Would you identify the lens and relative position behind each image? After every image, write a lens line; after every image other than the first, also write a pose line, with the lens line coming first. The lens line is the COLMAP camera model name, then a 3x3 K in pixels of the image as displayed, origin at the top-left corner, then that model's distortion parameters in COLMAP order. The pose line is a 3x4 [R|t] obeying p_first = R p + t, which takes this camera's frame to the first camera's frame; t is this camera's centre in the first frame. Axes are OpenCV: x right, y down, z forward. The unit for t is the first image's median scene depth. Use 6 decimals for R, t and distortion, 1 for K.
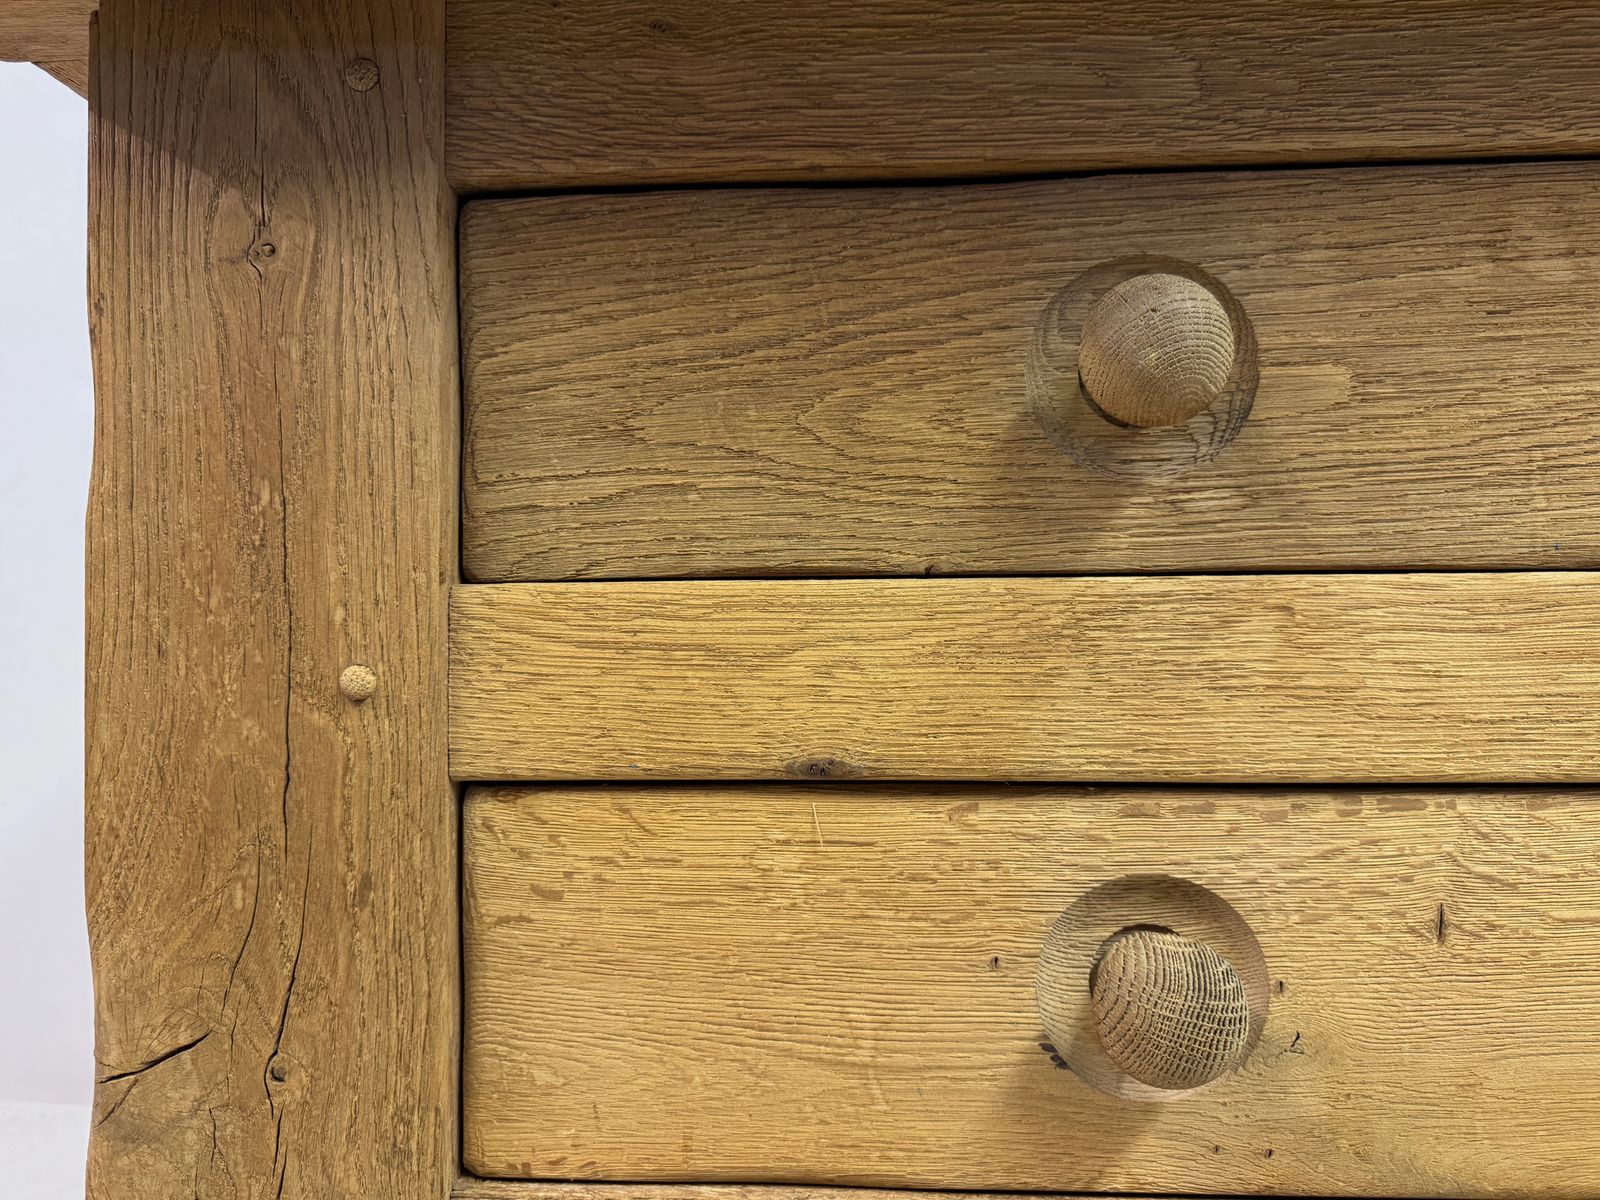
lens RADIAL K [[1218.7, 0, 816.7], [0, 1218.7, 562.7], [0, 0, 1]] dist [0.068401, -0.105388]
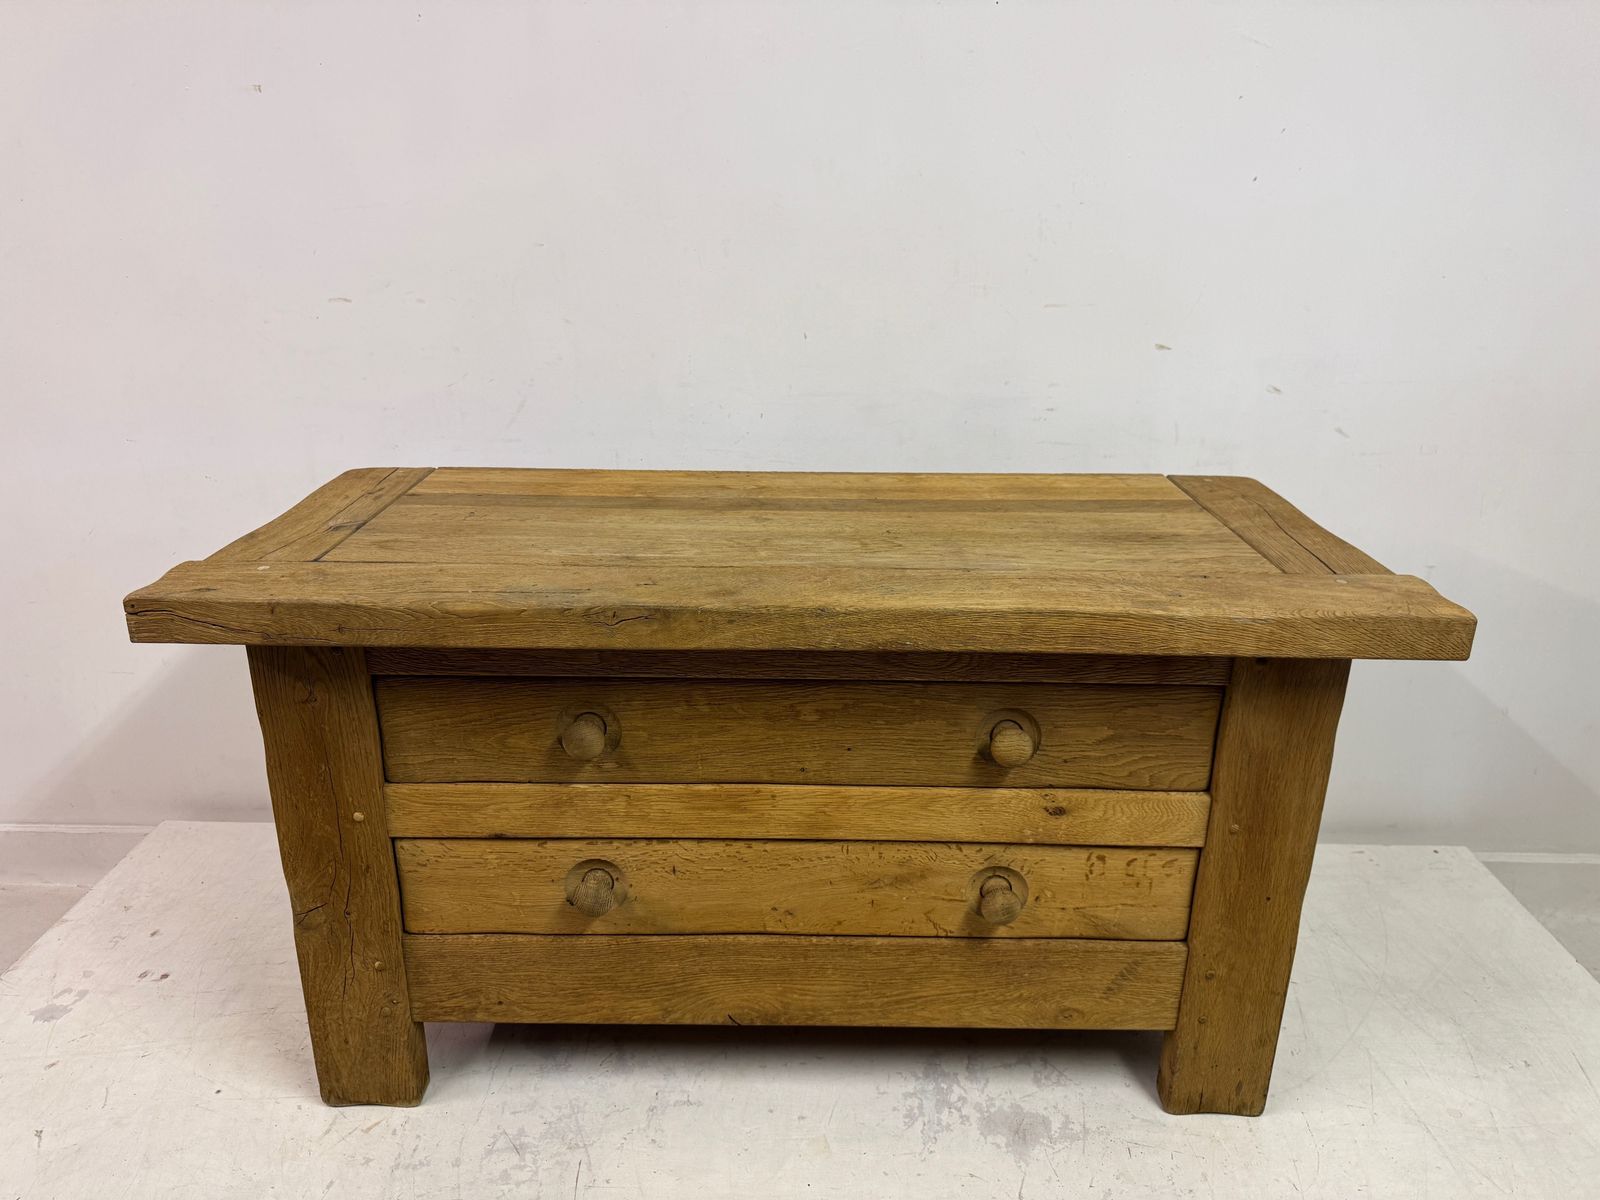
lens RADIAL K [[1157.4, 0, 782.5], [0, 1157.4, 605.3], [0, 0, 1]] dist [0.041380, -0.069059]
pose [[0.997446, -0.010323, 0.070670, 0.573175], [-0.016122, 0.931414, 0.363605, -1.630786], [-0.069577, -0.363816, 0.928869, -1.853508]]
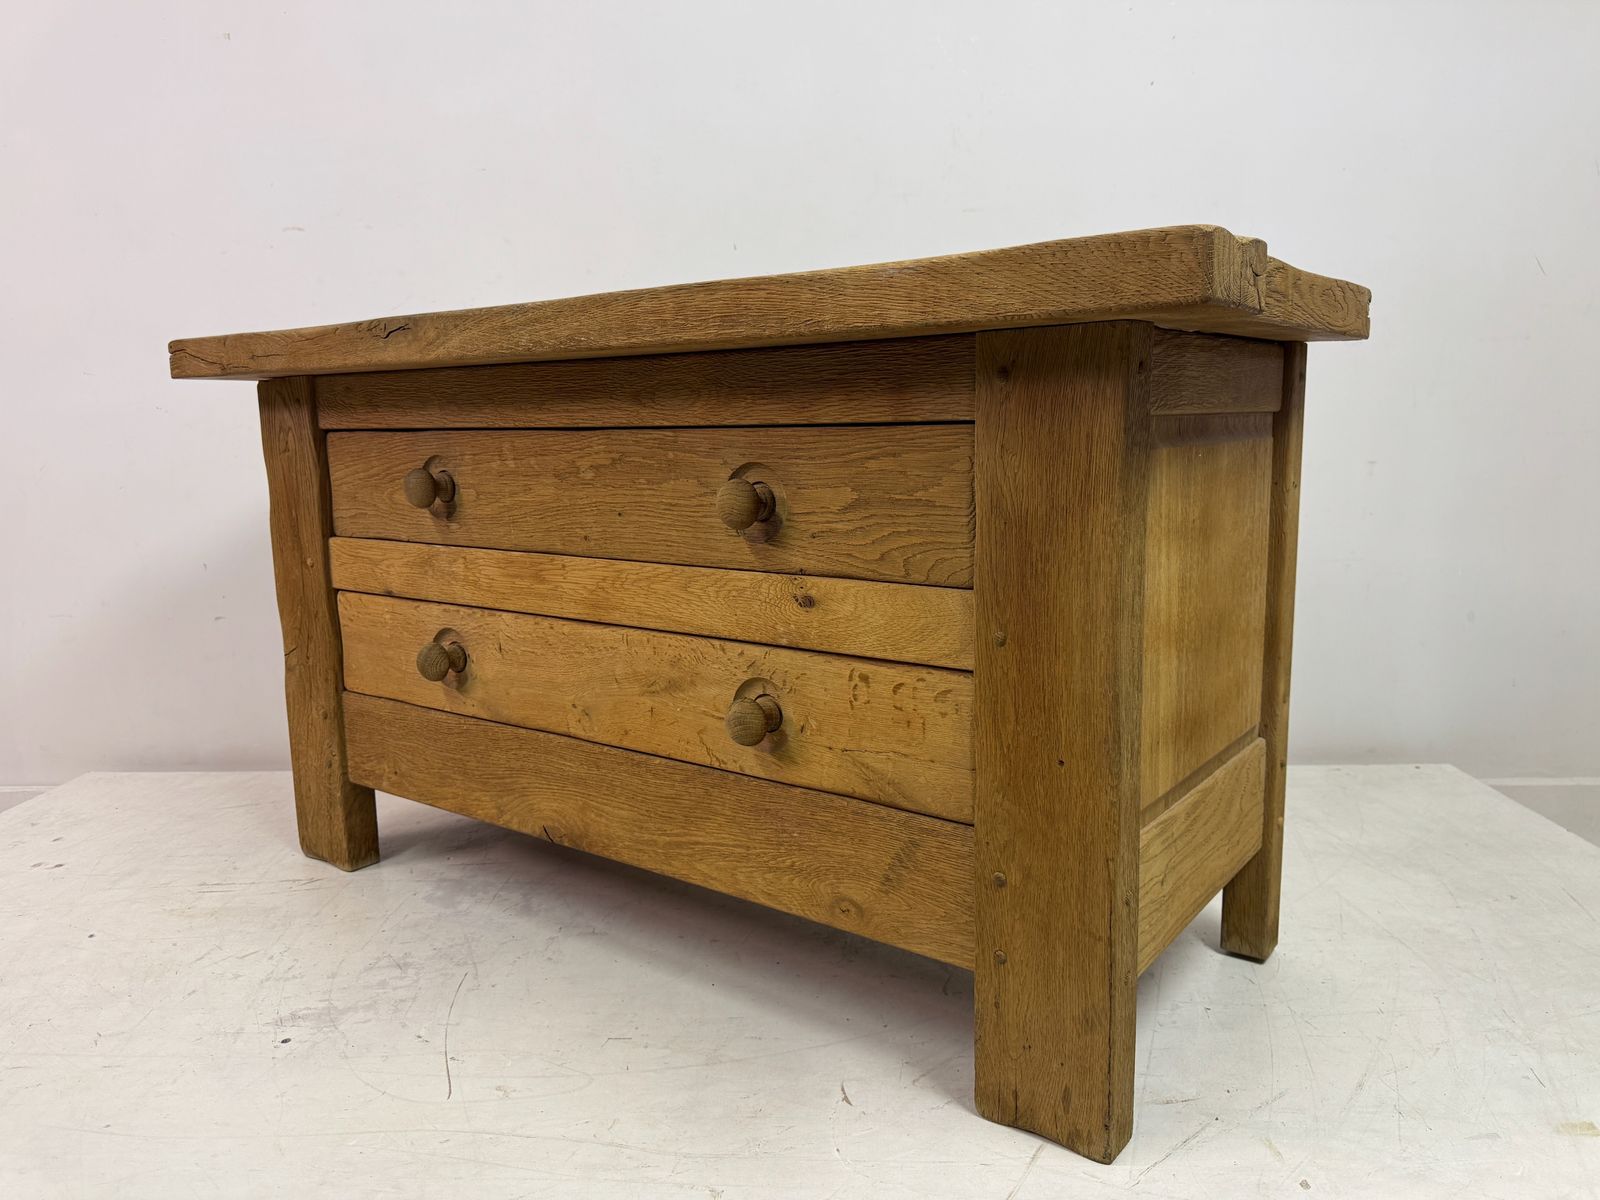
lens RADIAL K [[1157.4, 0, 771.8], [0, 1157.4, 609.0], [0, 0, 1]] dist [0.041380, -0.069059]
pose [[0.837910, 0.080329, -0.539865, 2.853136], [0.024783, 0.982491, 0.184654, -0.402152], [0.545246, -0.168103, 0.821248, -1.258994]]
